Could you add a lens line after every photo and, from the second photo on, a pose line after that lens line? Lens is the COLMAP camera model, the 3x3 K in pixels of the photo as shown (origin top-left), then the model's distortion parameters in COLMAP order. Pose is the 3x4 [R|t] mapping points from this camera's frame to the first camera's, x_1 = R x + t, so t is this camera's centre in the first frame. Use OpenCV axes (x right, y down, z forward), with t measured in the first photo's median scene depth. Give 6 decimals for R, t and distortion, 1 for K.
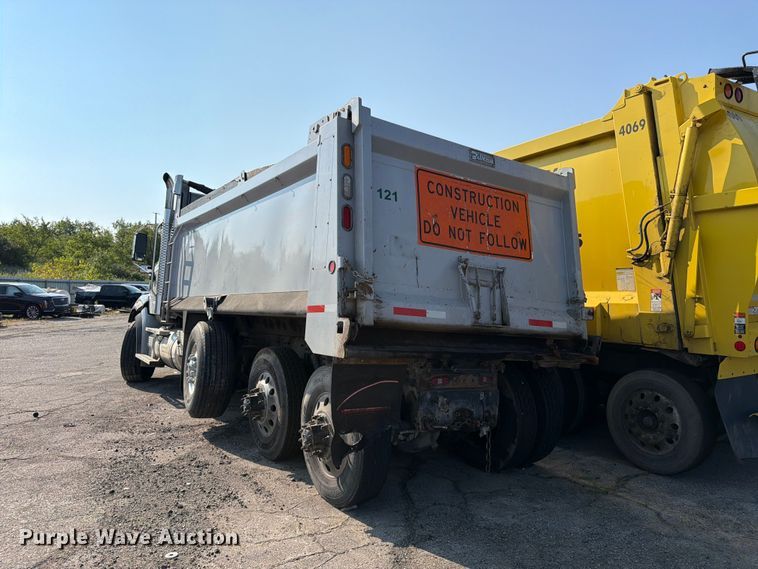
lens RADIAL K [[533.6, 0, 382.5], [0, 533.6, 287.0], [0, 0, 1]] dist [0.088701, -0.110806]
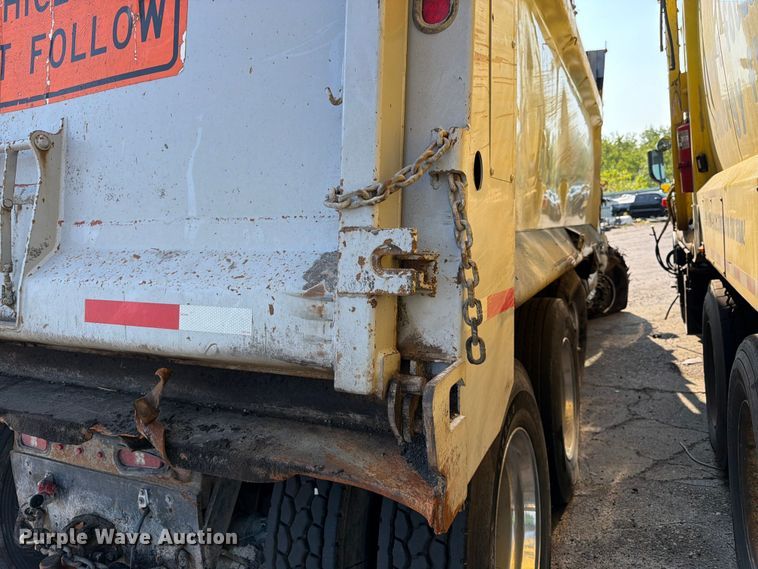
lens RADIAL K [[533.6, 0, 382.5], [0, 533.6, 287.0], [0, 0, 1]] dist [0.088701, -0.110806]
pose [[0.532016, 0.027206, -0.846297, 0.572229], [0.117202, 0.987497, 0.105423, 0.040695], [0.838584, -0.155274, 0.522175, 0.952054]]
